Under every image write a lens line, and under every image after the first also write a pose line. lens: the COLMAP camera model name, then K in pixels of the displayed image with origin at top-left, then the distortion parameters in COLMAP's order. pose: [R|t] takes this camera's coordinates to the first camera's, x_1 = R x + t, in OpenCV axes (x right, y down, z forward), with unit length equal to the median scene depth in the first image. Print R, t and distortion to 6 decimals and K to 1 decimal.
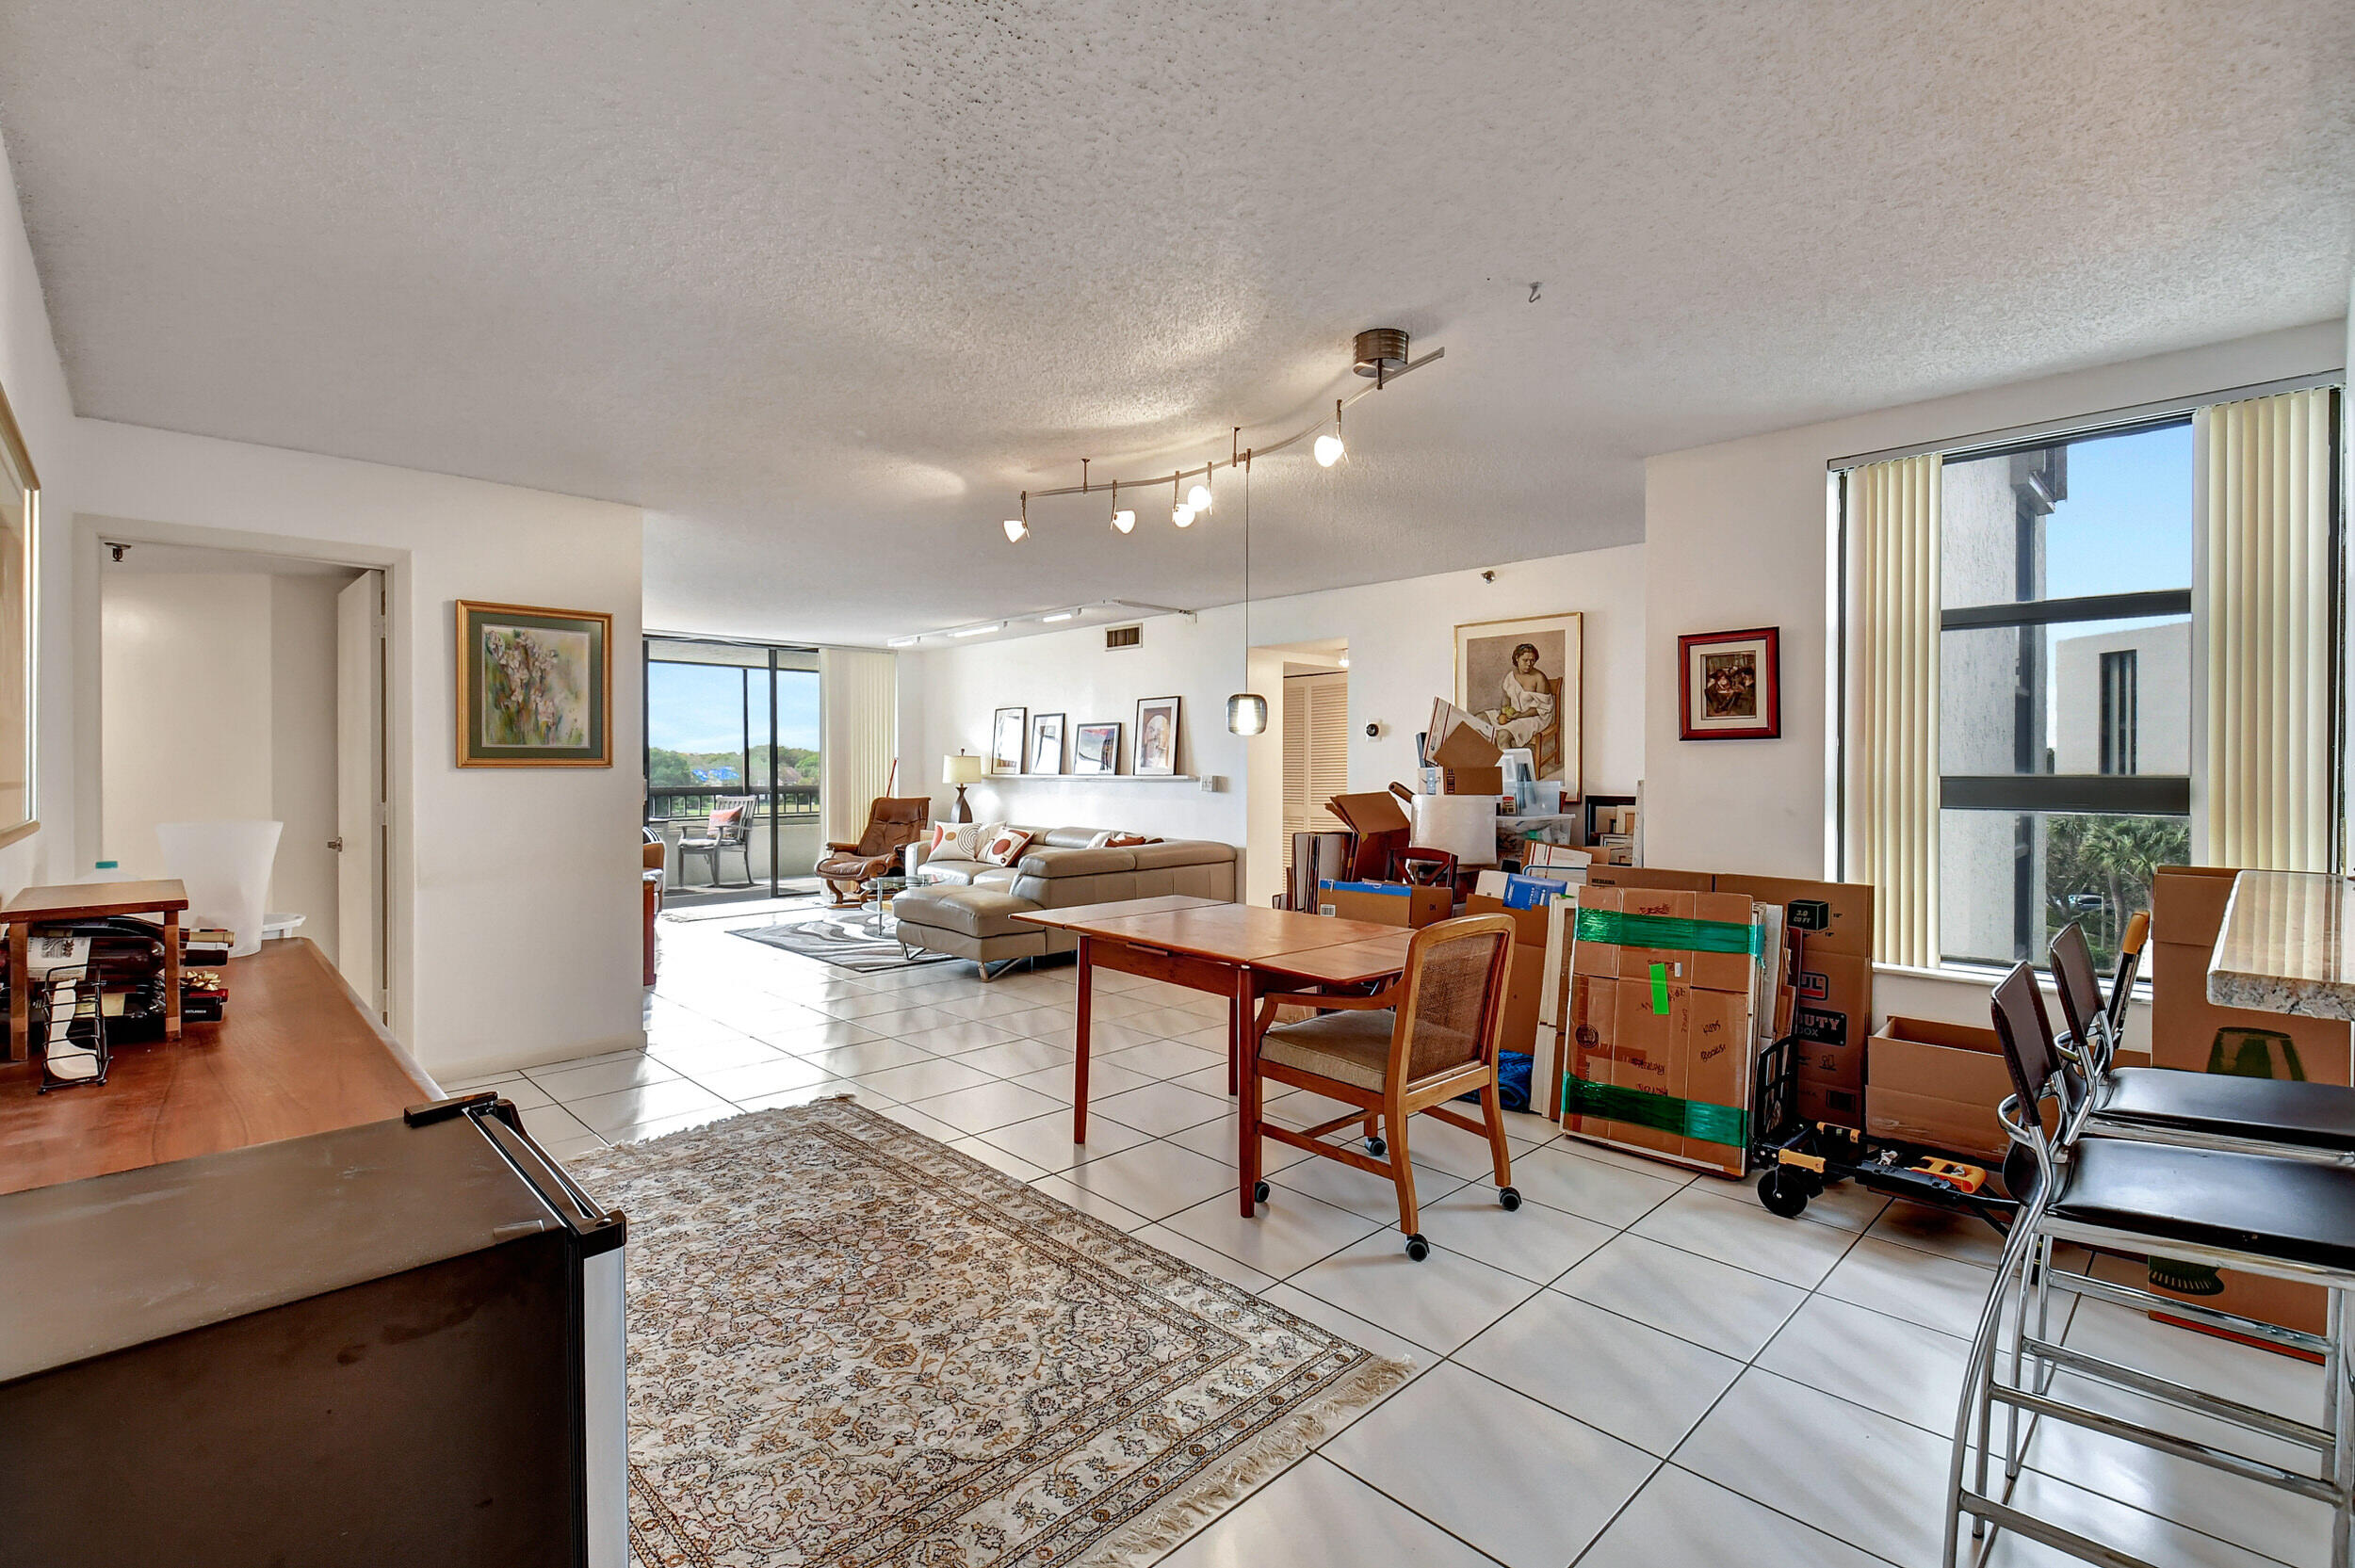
lens RADIAL K [[1033.3, 0, 1128.9], [0, 1033.3, 764.6], [0, 0, 1]] dist [0.018106, -0.000738]
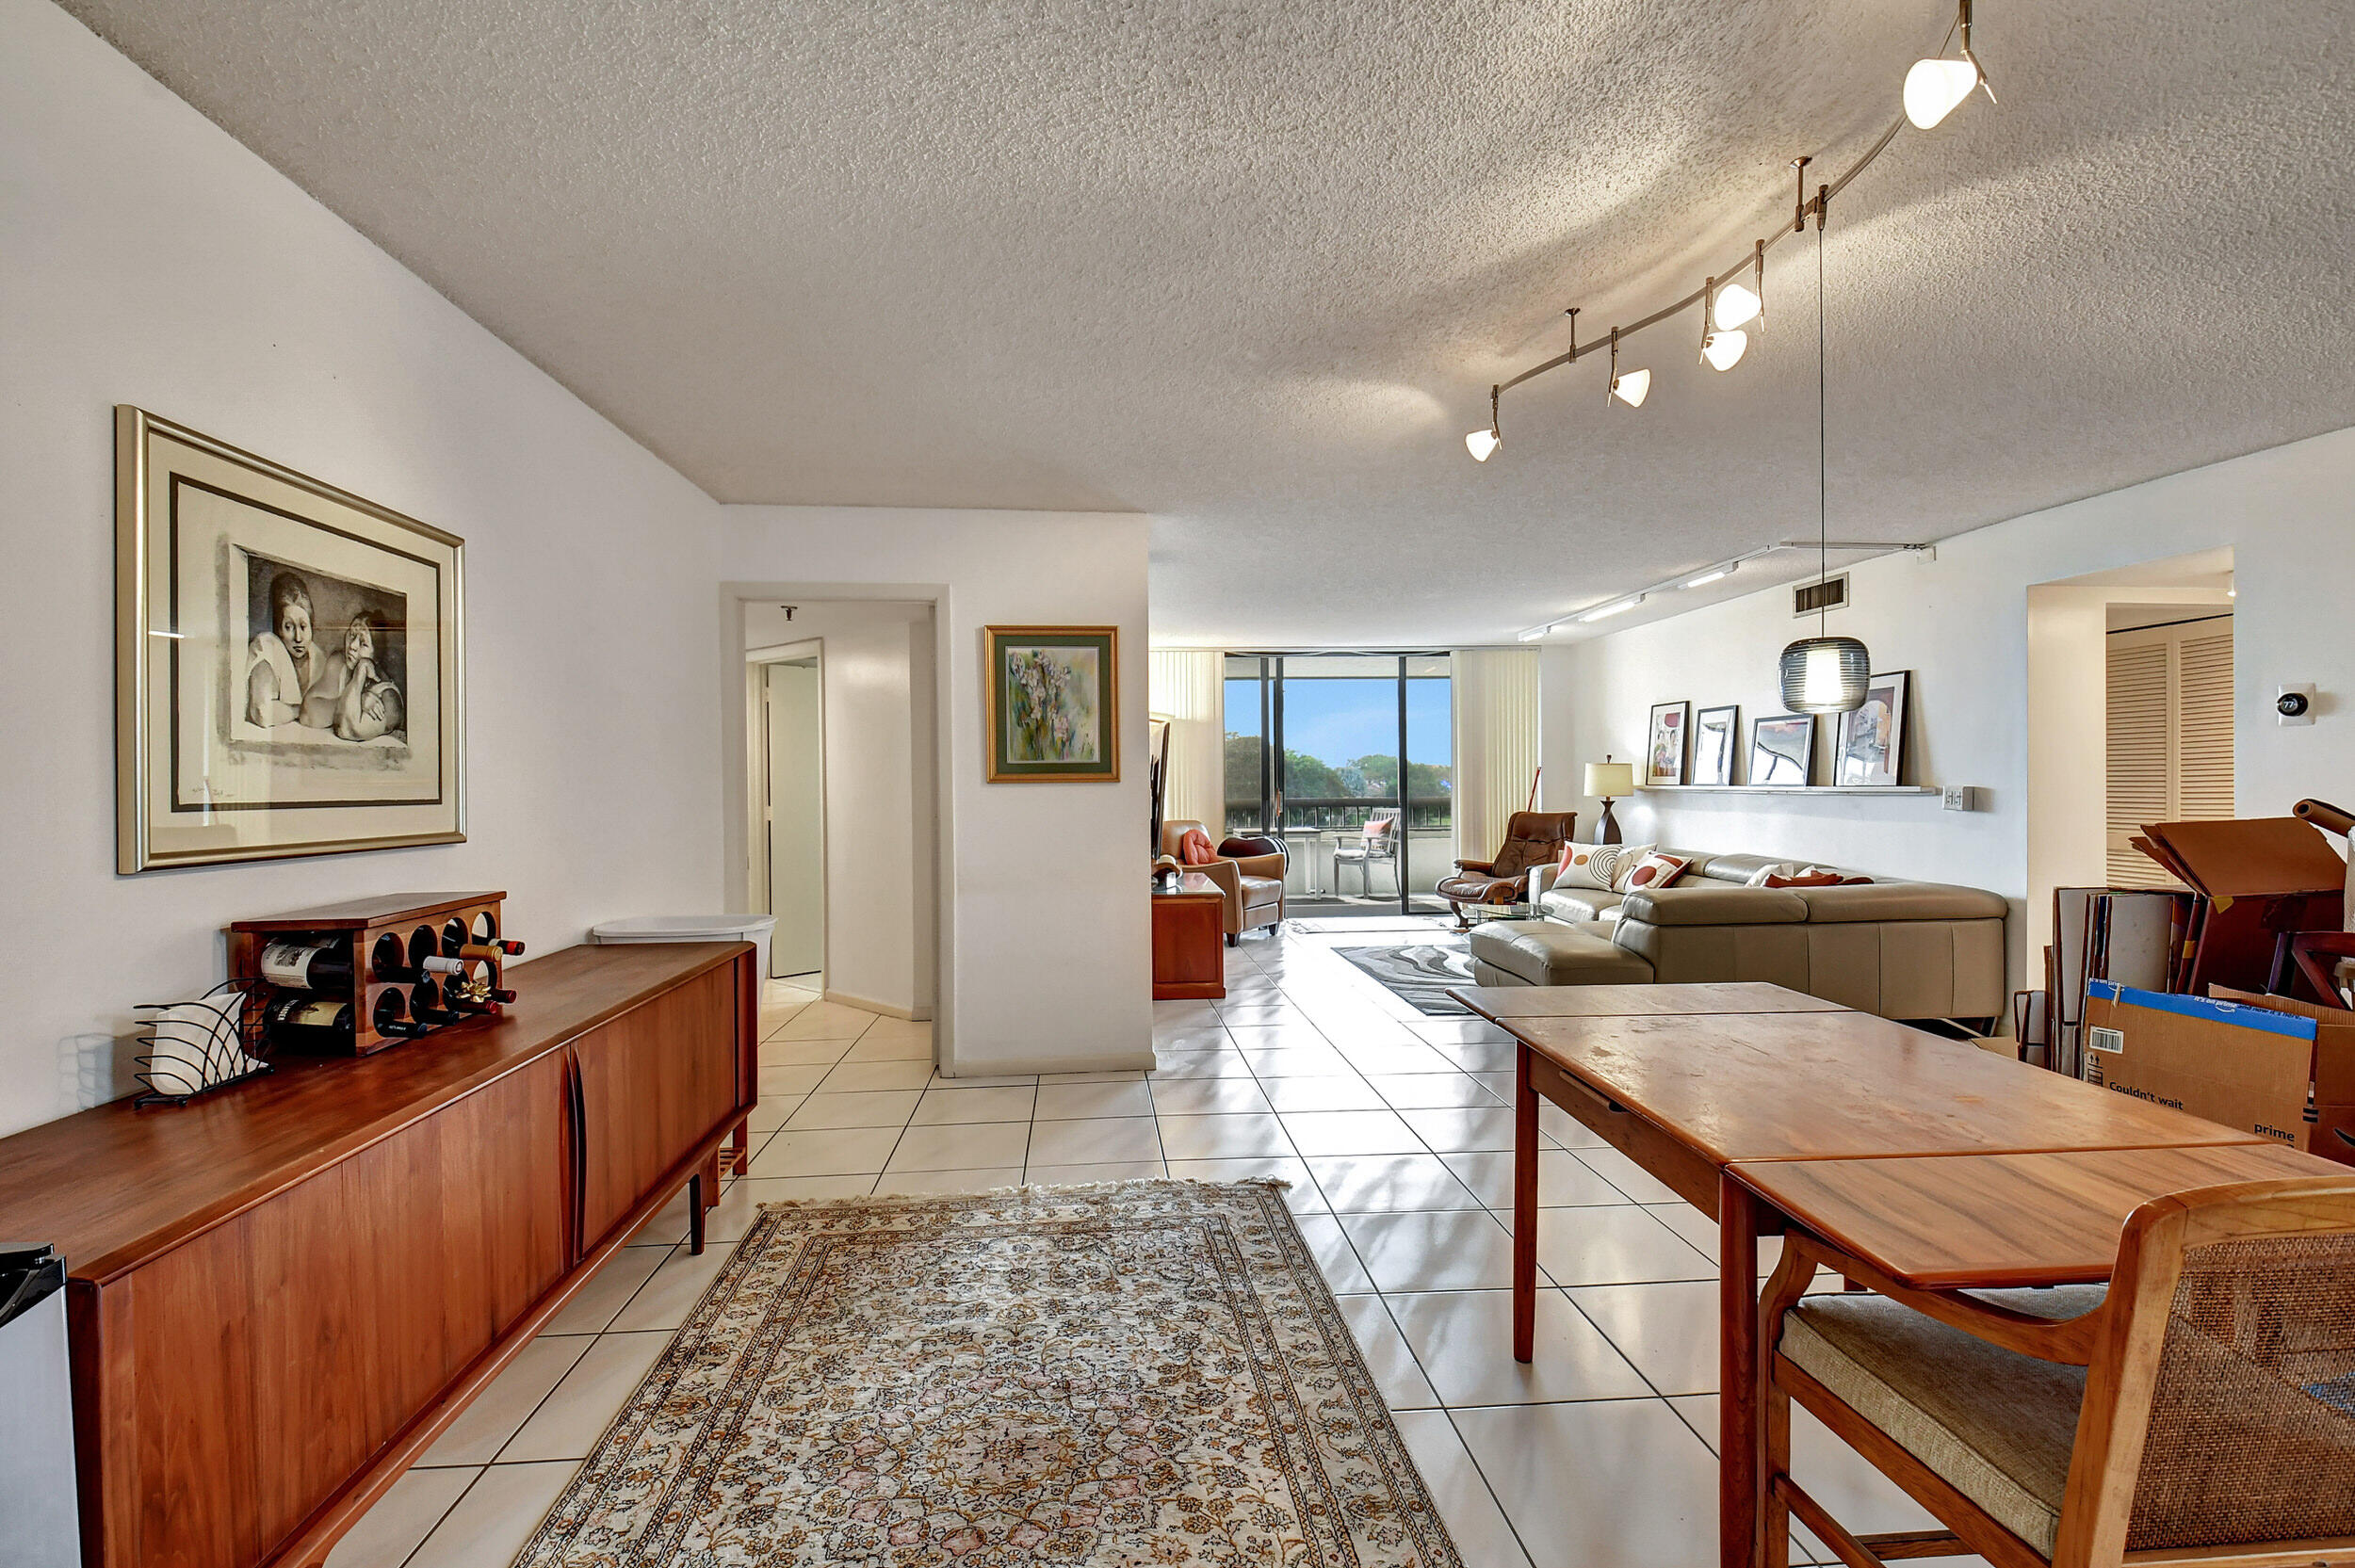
lens RADIAL K [[1000.4, 0, 1177.5], [0, 1000.4, 784.0], [0, 0, 1]] dist [0.031334, -0.027102]
pose [[0.787995, -0.005261, -0.615659, 0.116115], [0.010840, 0.999927, 0.005329, 0.000425], [0.615586, -0.010872, 0.787995, 0.254056]]
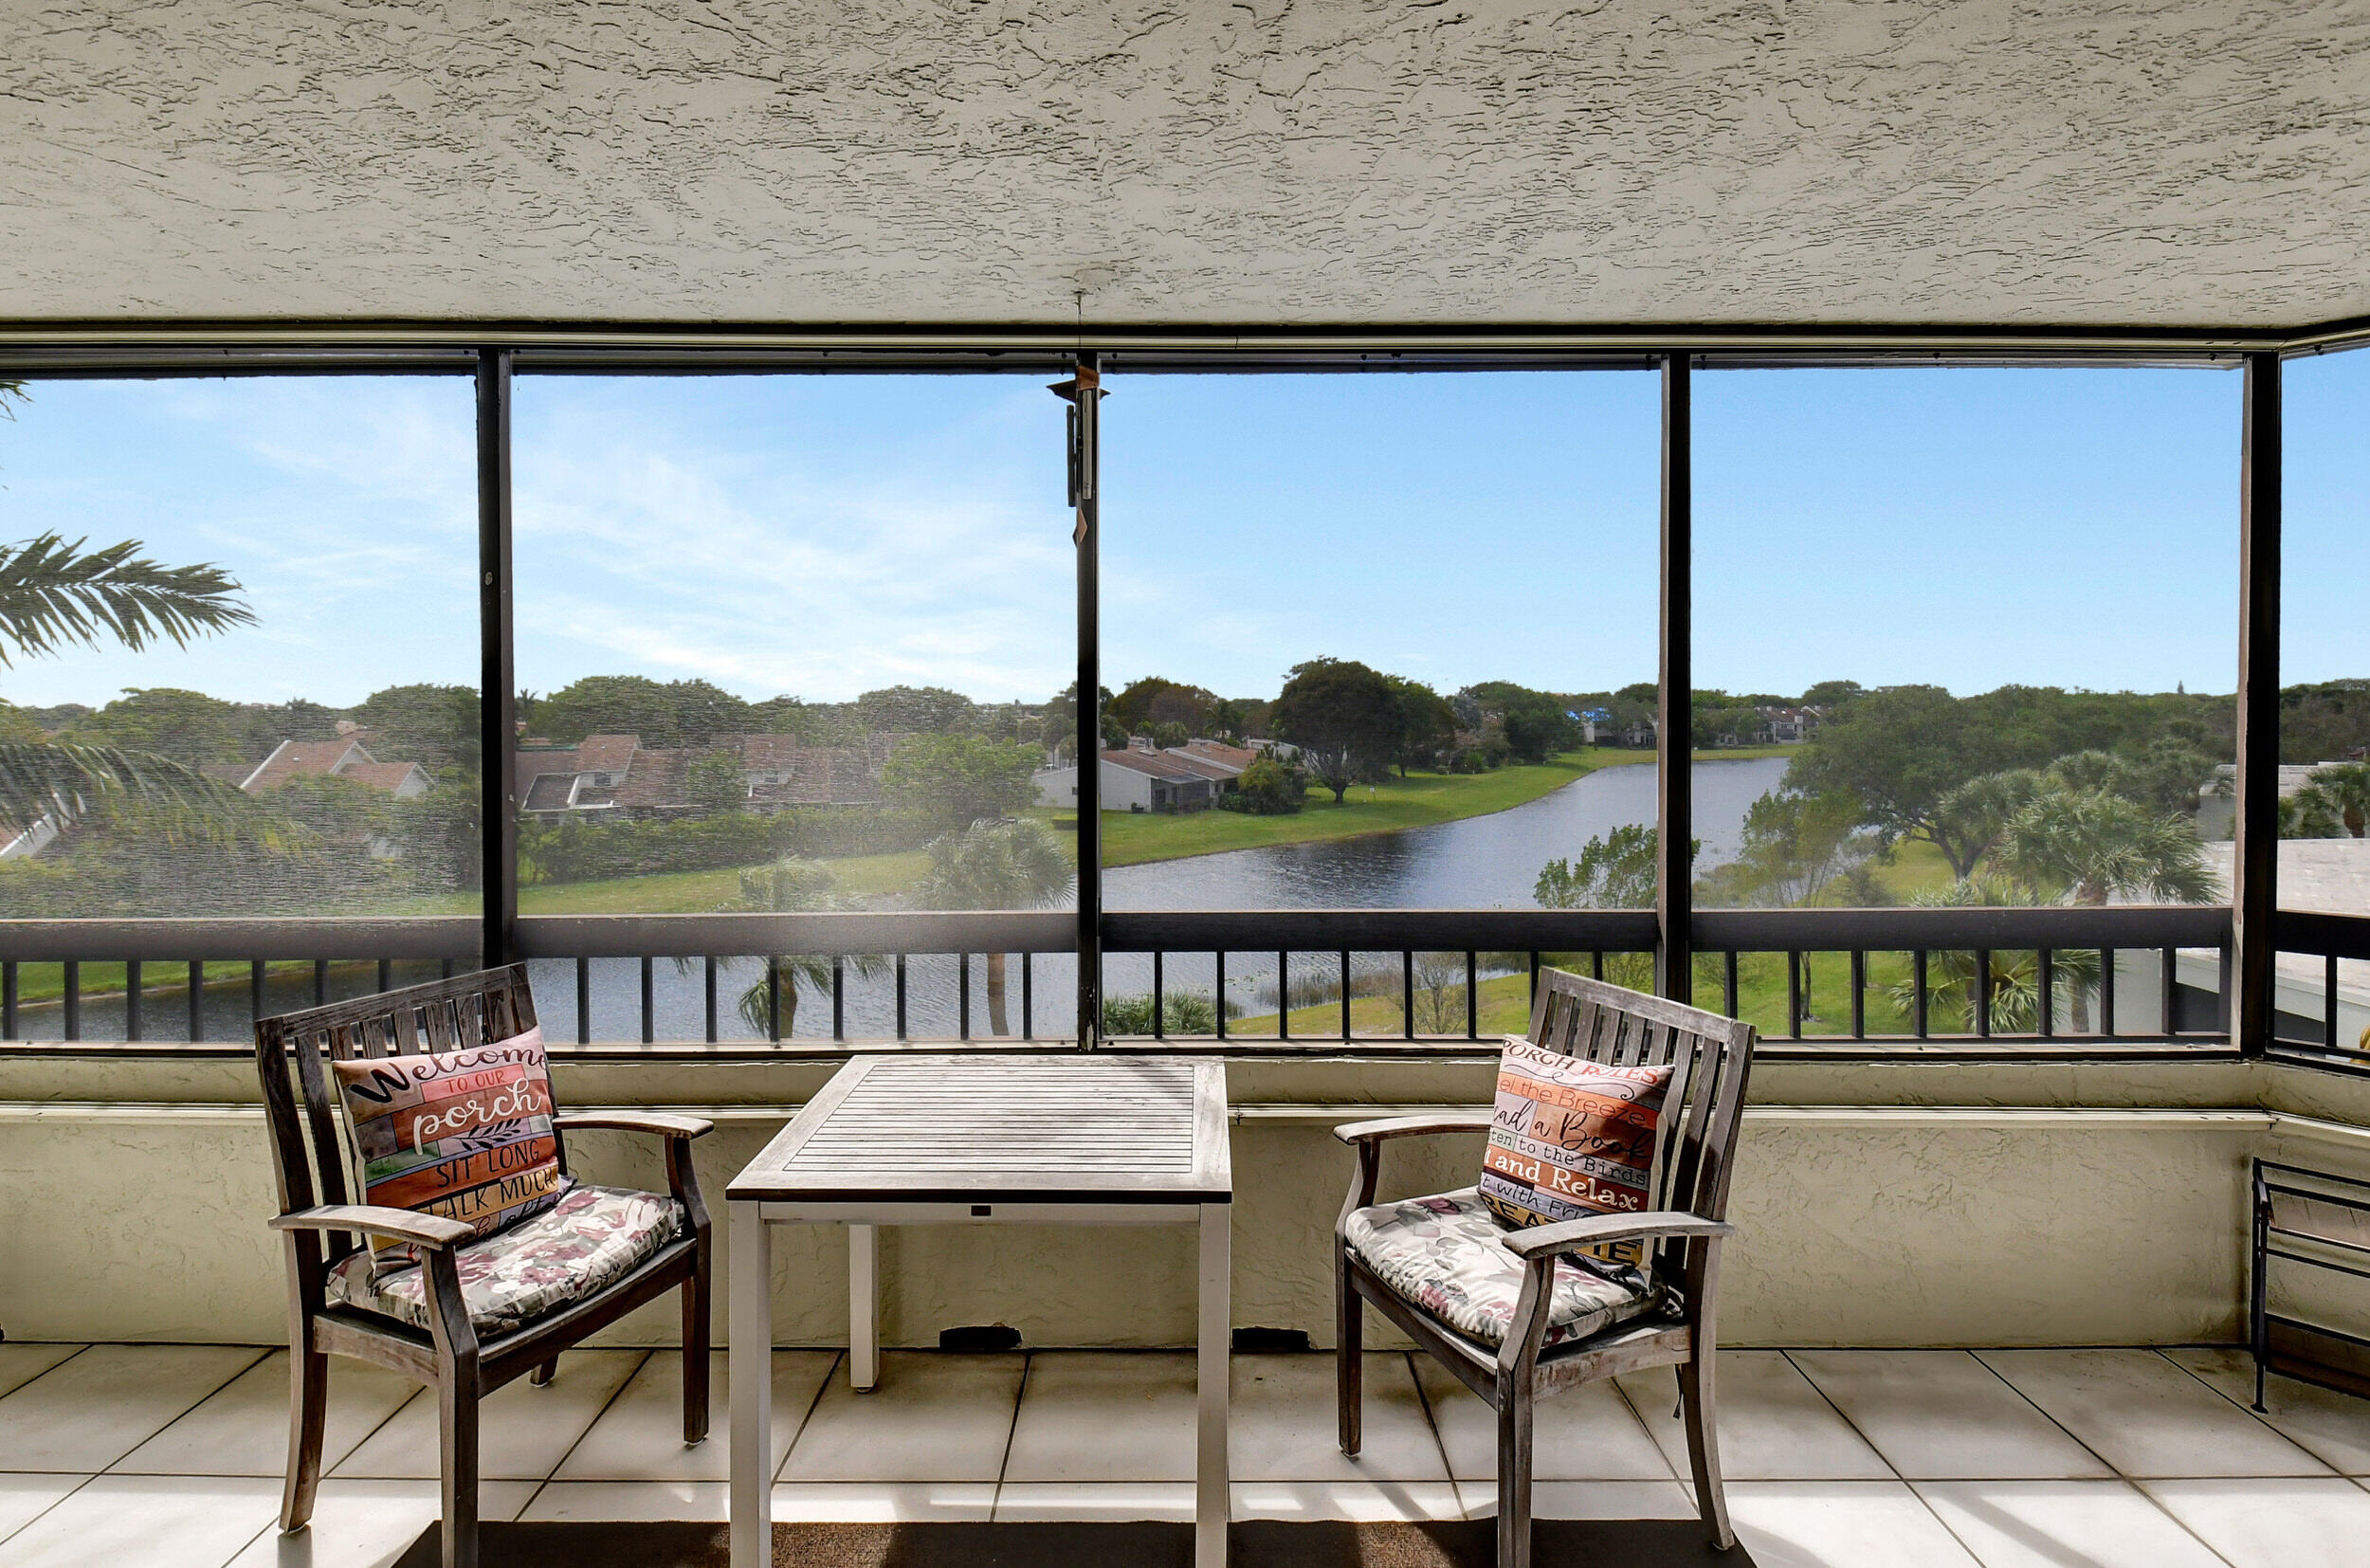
lens RADIAL K [[1054.2, 0, 1185.1], [0, 1054.2, 760.9], [0, 0, 1]] dist [0.010362, -0.026468]
pose [[0.730490, 0.028047, -0.682347, -0.667917], [0.007531, 0.998765, 0.049115, -0.047846], [0.682881, -0.041017, 0.729377, 1.743545]]
